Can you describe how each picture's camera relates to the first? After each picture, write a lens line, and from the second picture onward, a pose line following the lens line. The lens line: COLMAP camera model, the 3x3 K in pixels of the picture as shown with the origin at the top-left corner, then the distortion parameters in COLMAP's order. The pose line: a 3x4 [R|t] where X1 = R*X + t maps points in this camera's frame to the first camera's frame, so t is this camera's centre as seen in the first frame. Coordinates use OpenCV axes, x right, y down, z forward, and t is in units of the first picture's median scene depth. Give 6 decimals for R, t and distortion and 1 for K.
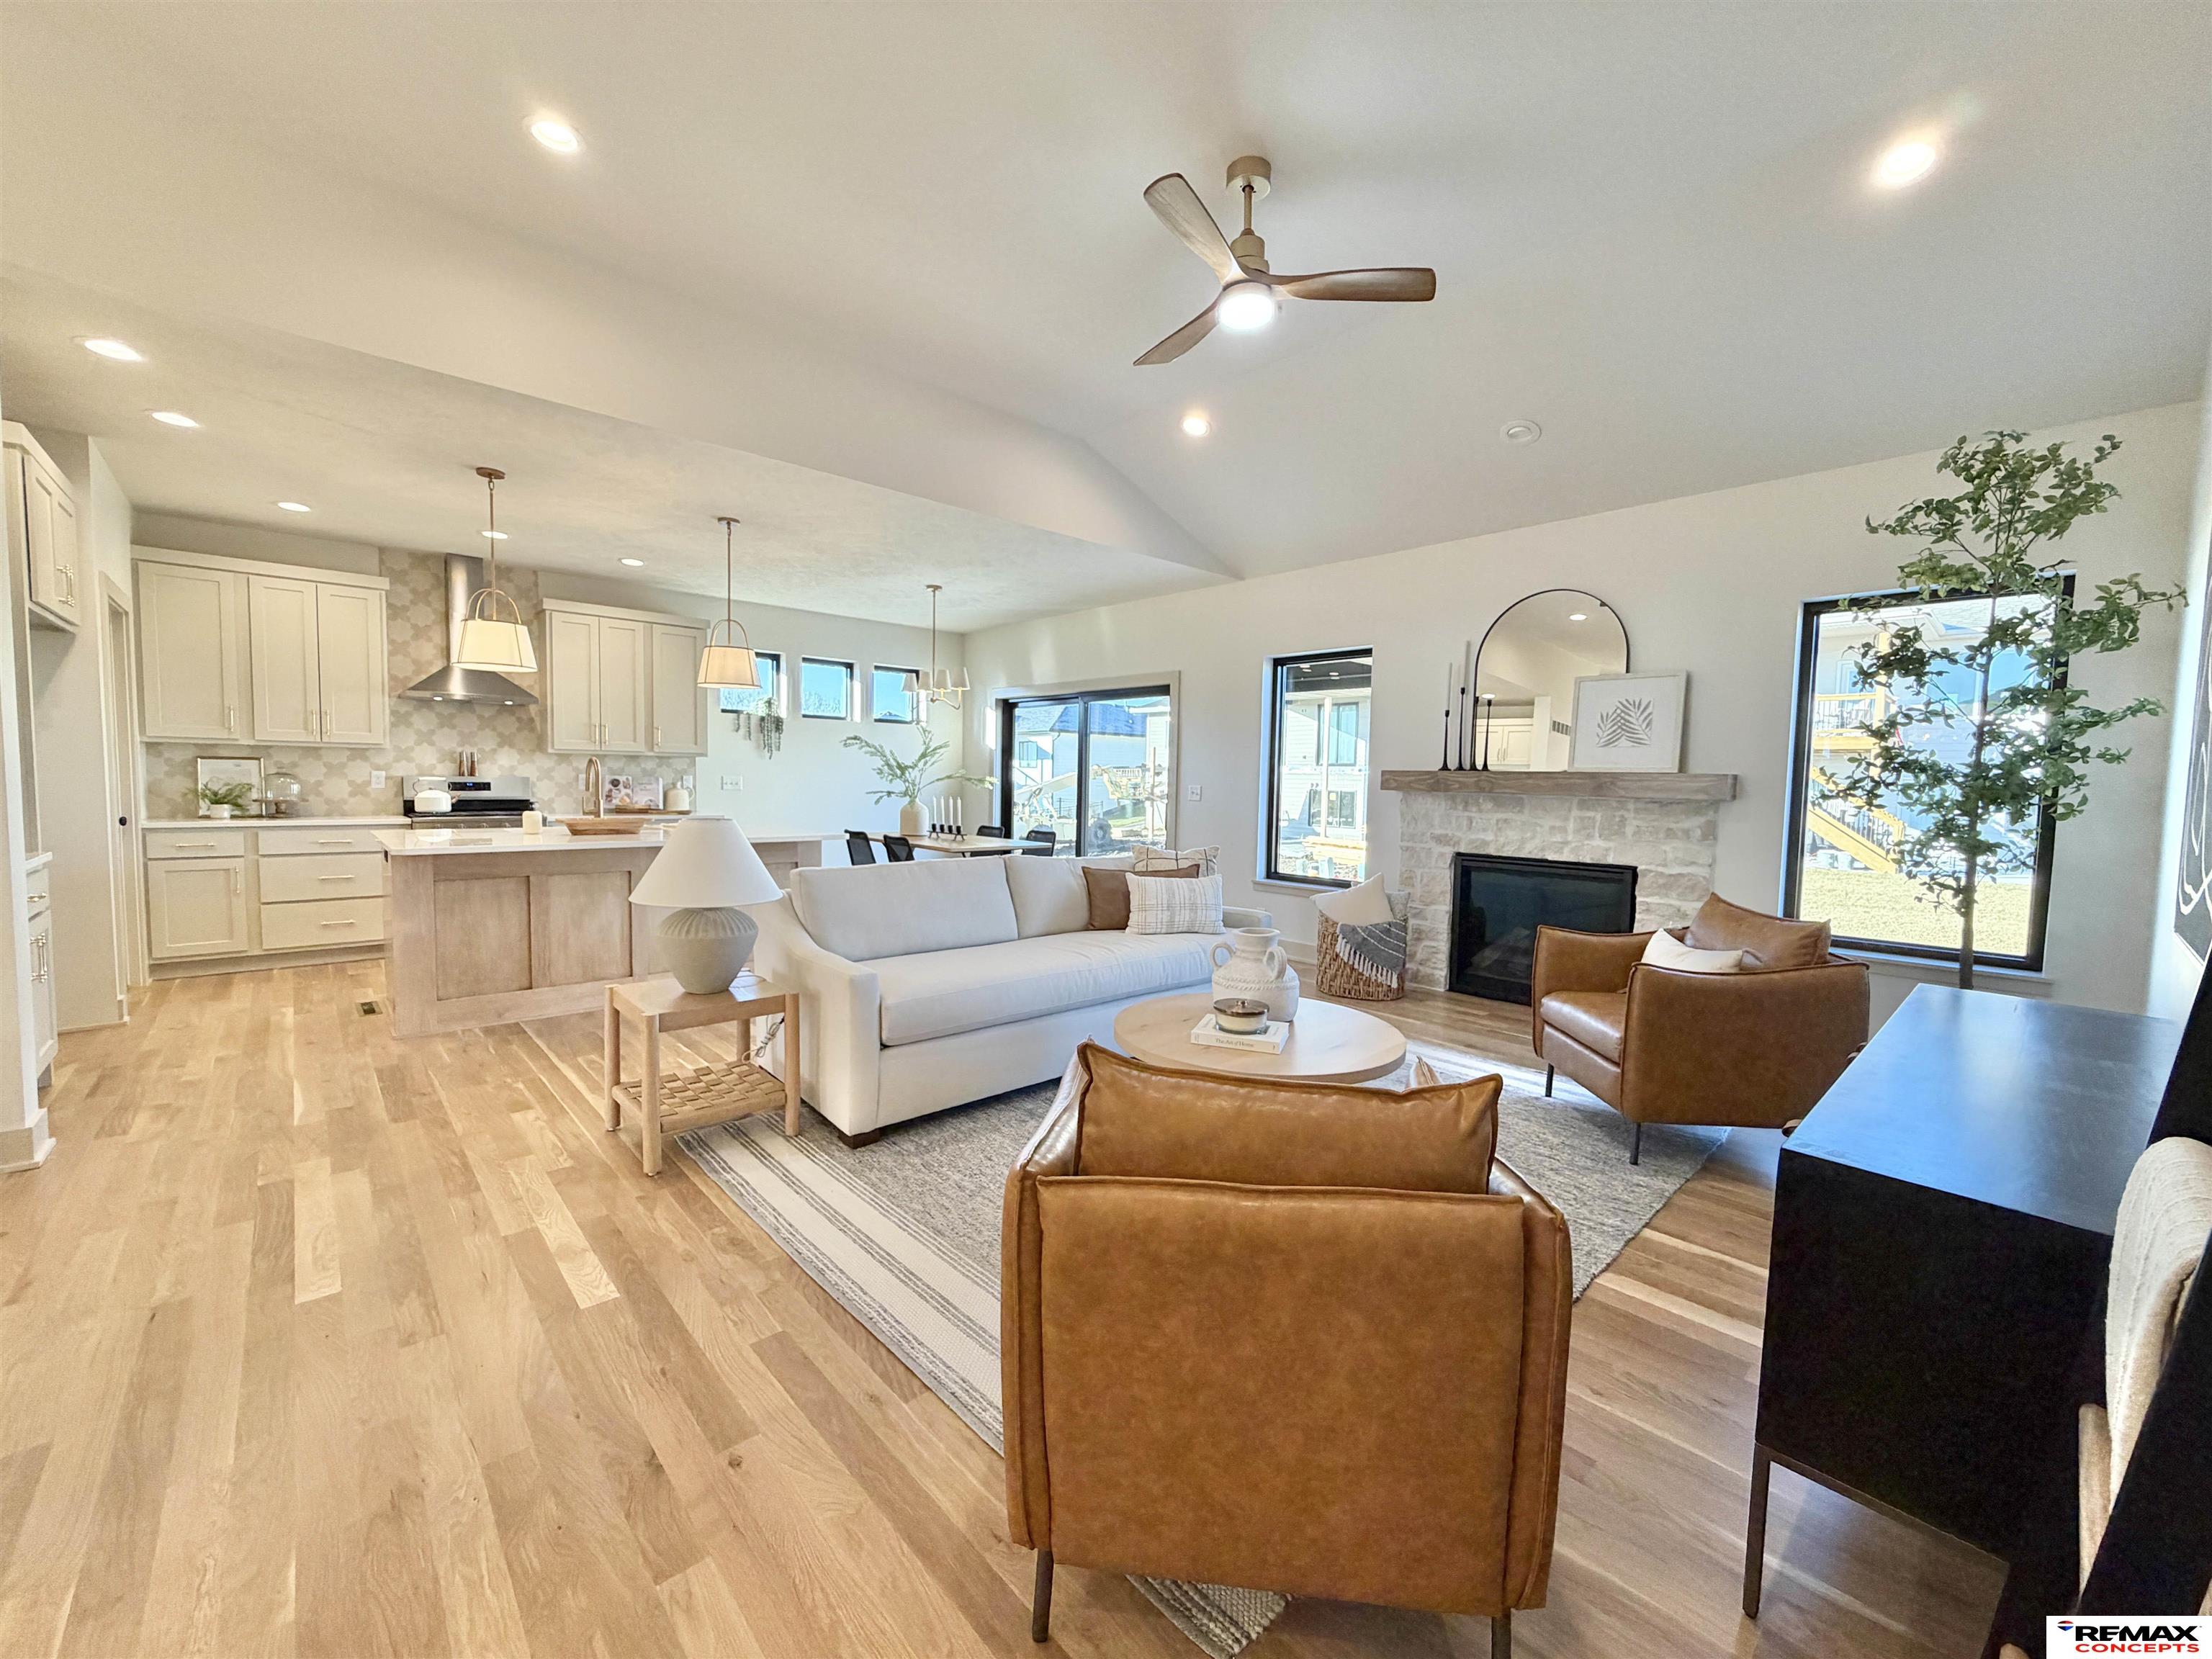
lens RADIAL K [[888.7, 0, 1077.5], [0, 888.7, 816.5], [0, 0, 1]] dist [-0.004707, 0.000610]
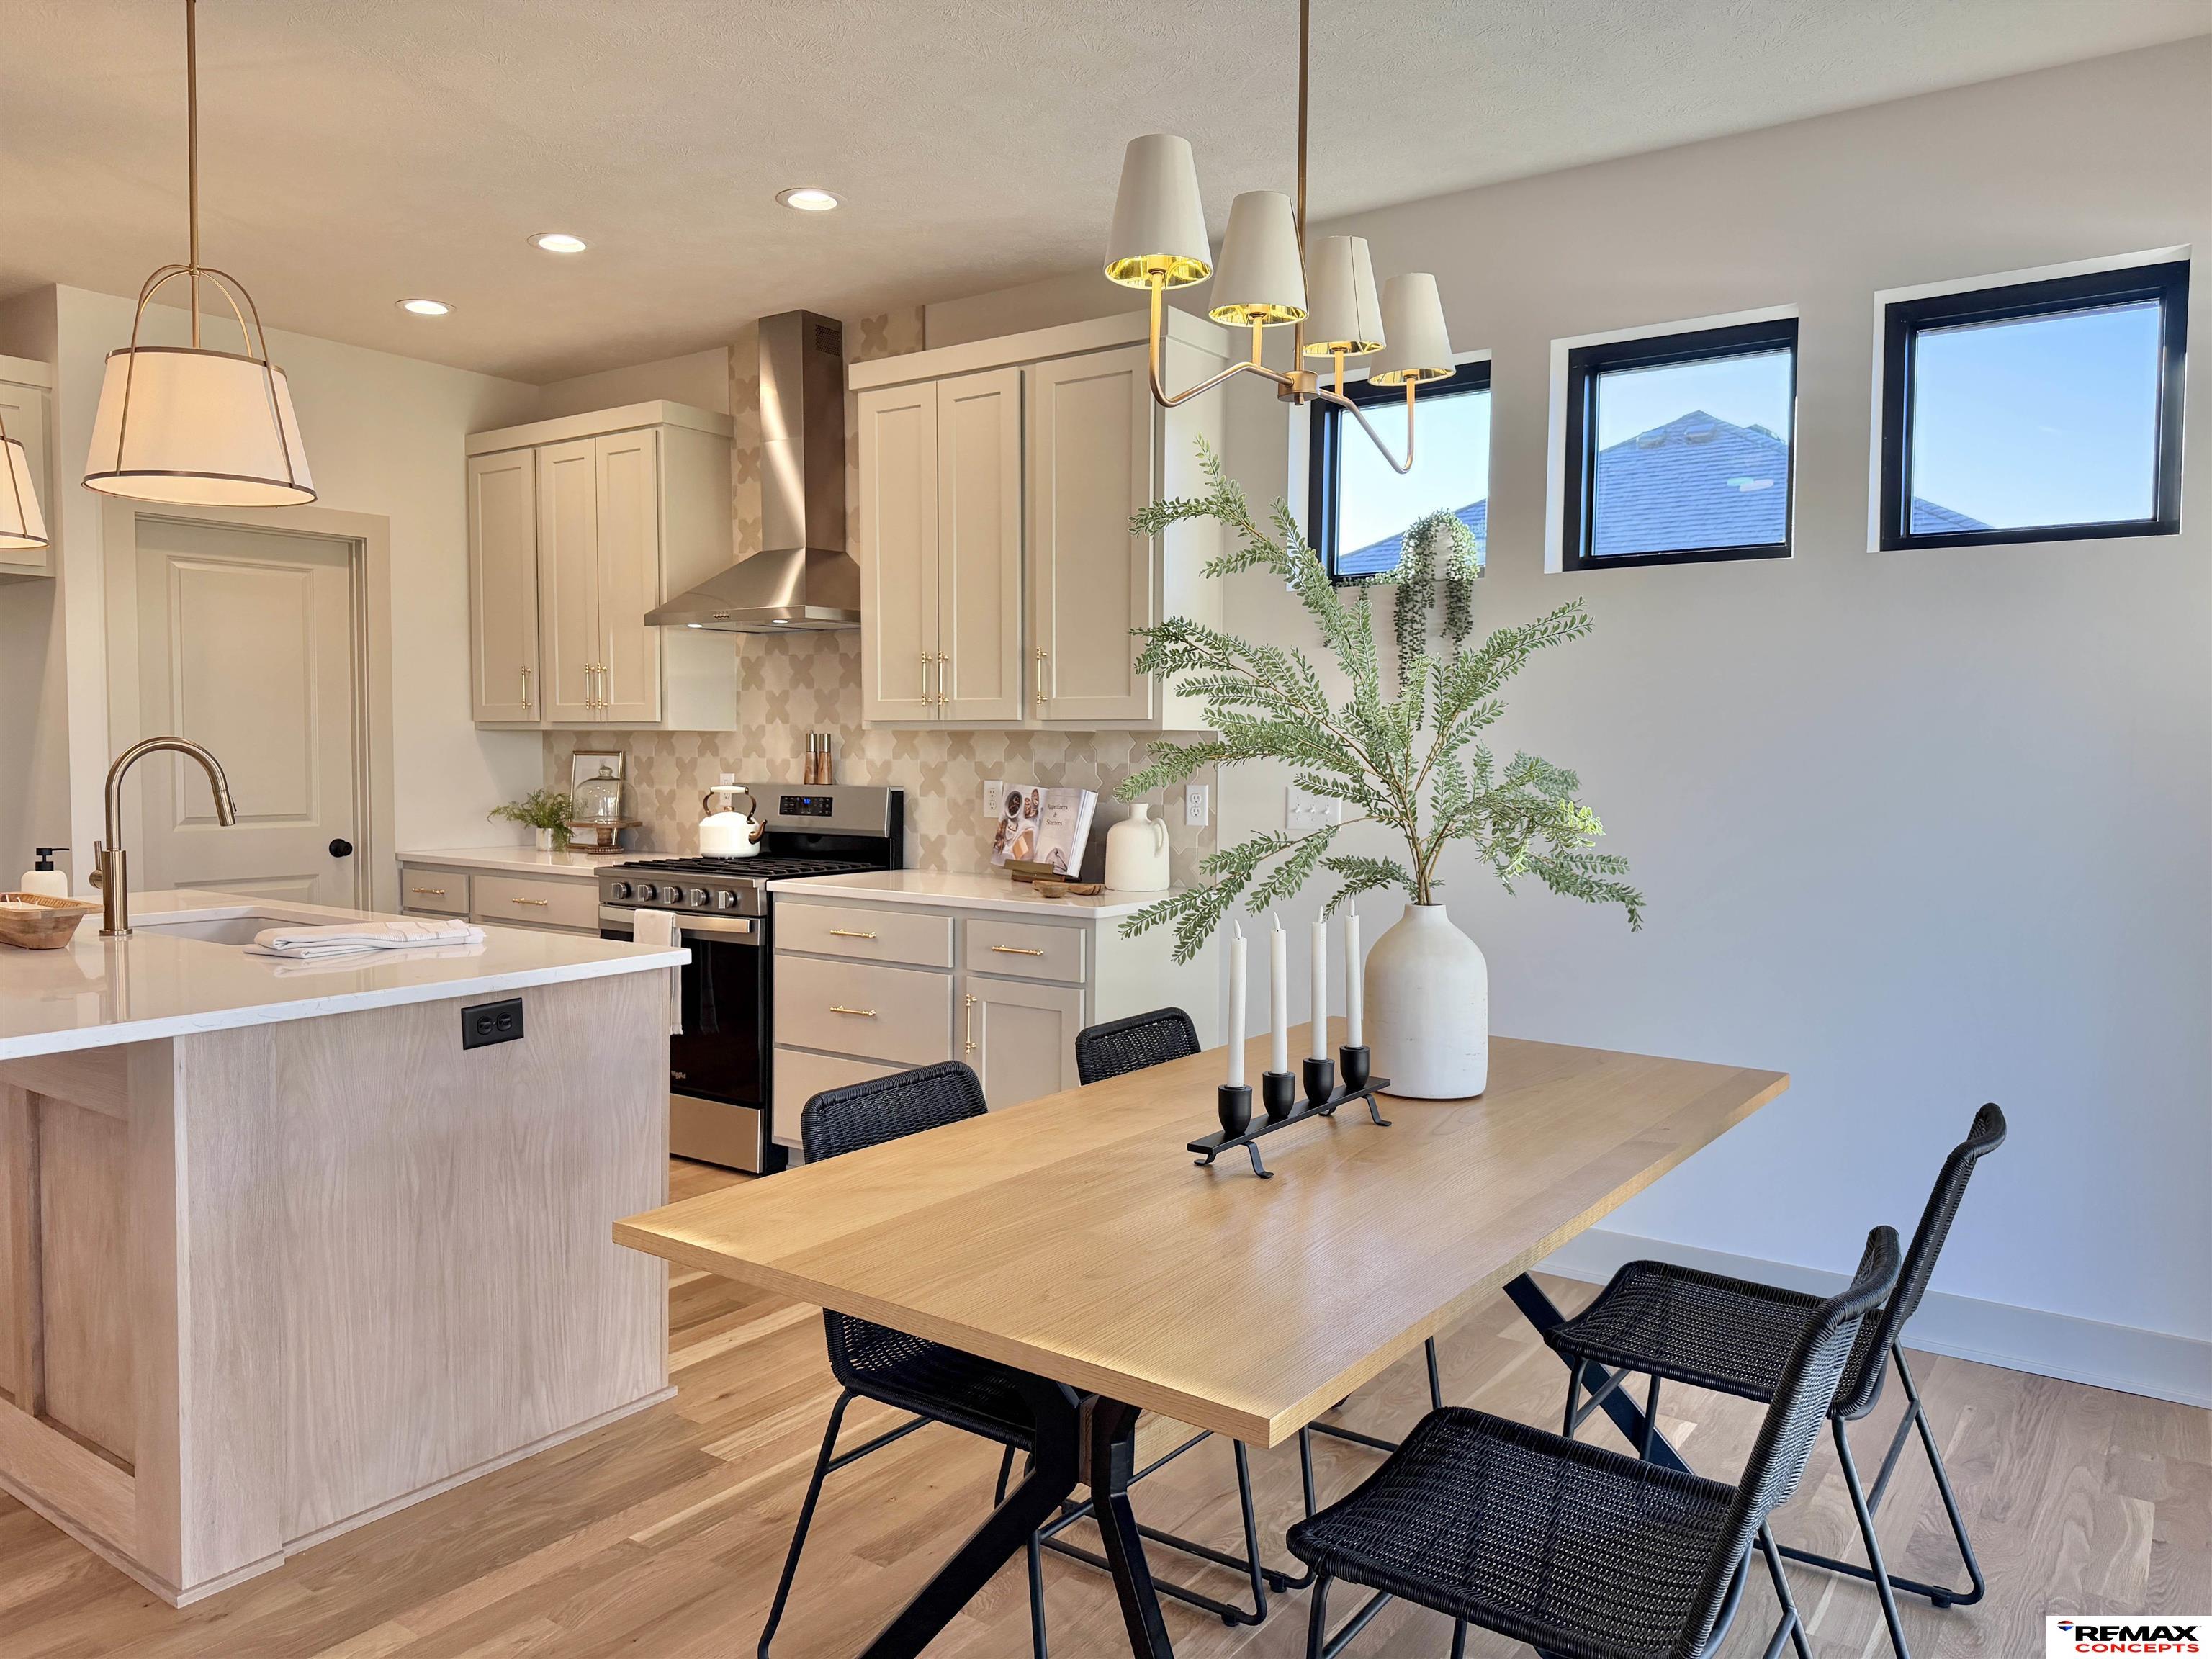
lens RADIAL K [[1559.4, 0, 1105.7], [0, 1559.4, 826.4], [0, 0, 1]] dist [0.074802, -0.073506]
pose [[0.219308, 0.032899, -0.975101, 0.198627], [-0.043888, 0.998752, 0.023826, -0.059132], [0.974668, 0.037570, 0.220478, 1.155452]]
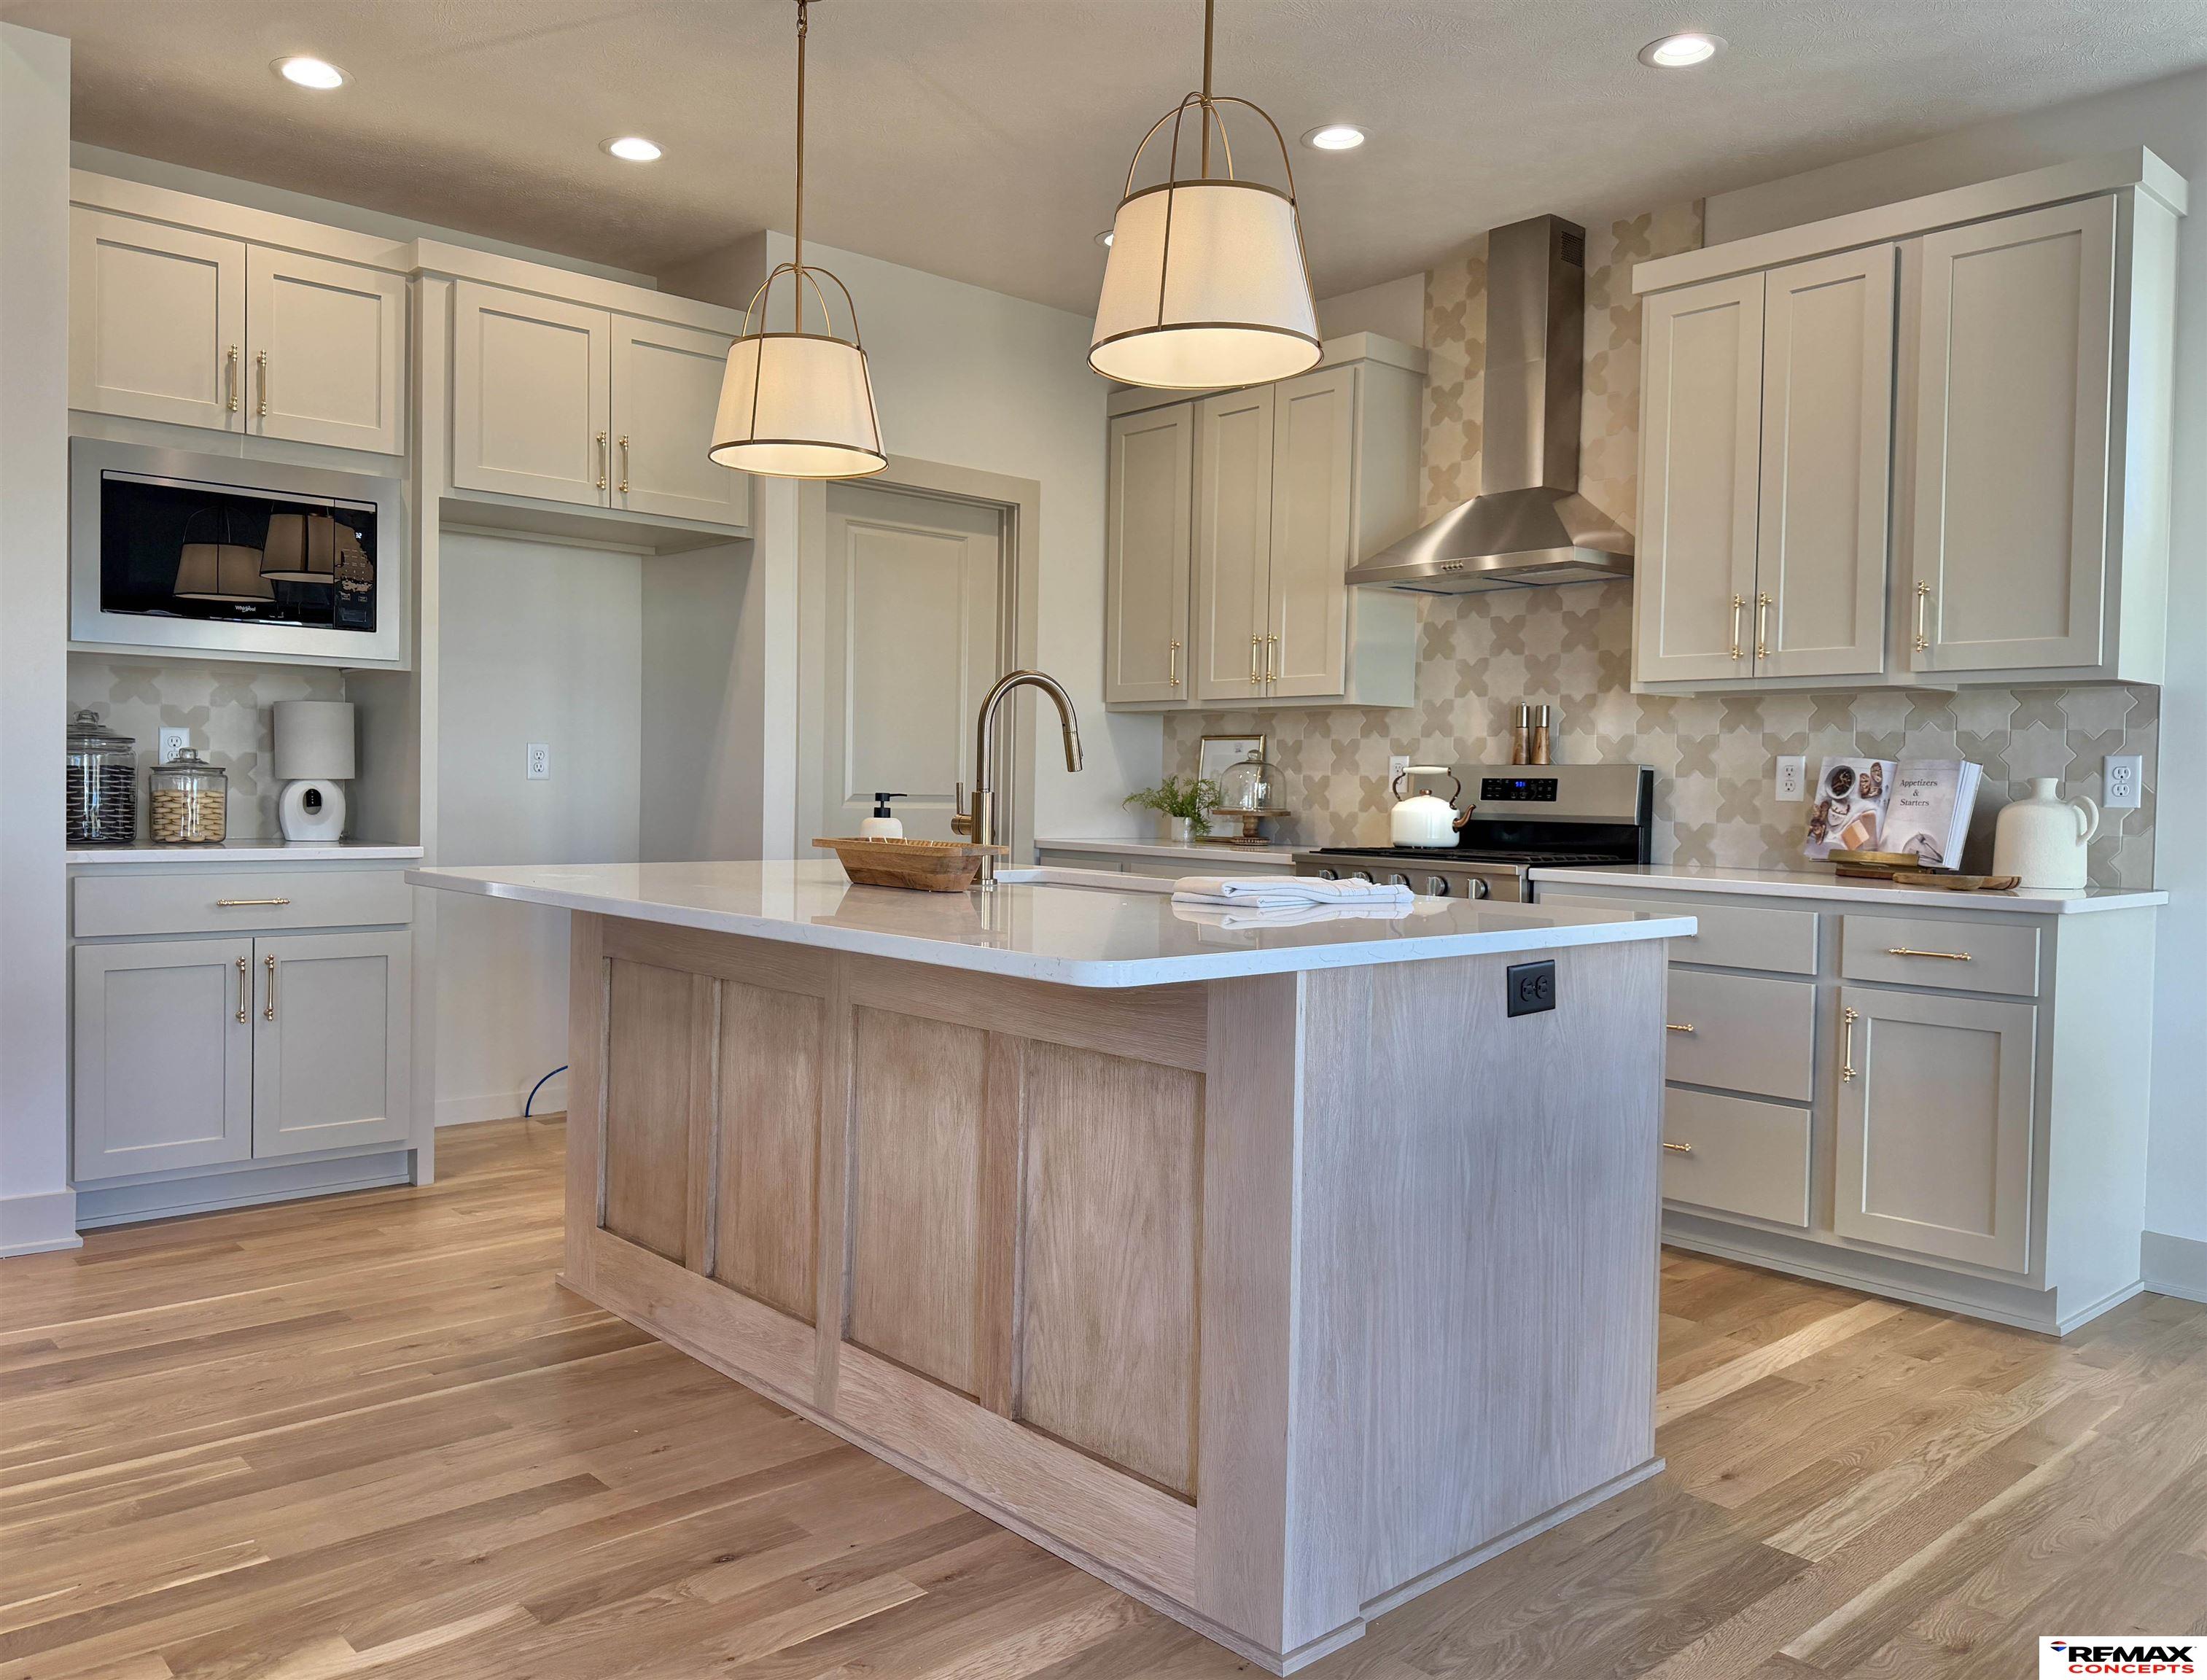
lens RADIAL K [[1651.9, 0, 1083.8], [0, 1651.9, 826.9], [0, 0, 1]] dist [0.036493, -0.066947]
pose [[0.004128, 0.006720, -0.999969, 0.091185], [-0.061010, 0.998116, 0.006456, -0.011006], [0.998129, 0.060981, 0.004530, 0.947048]]
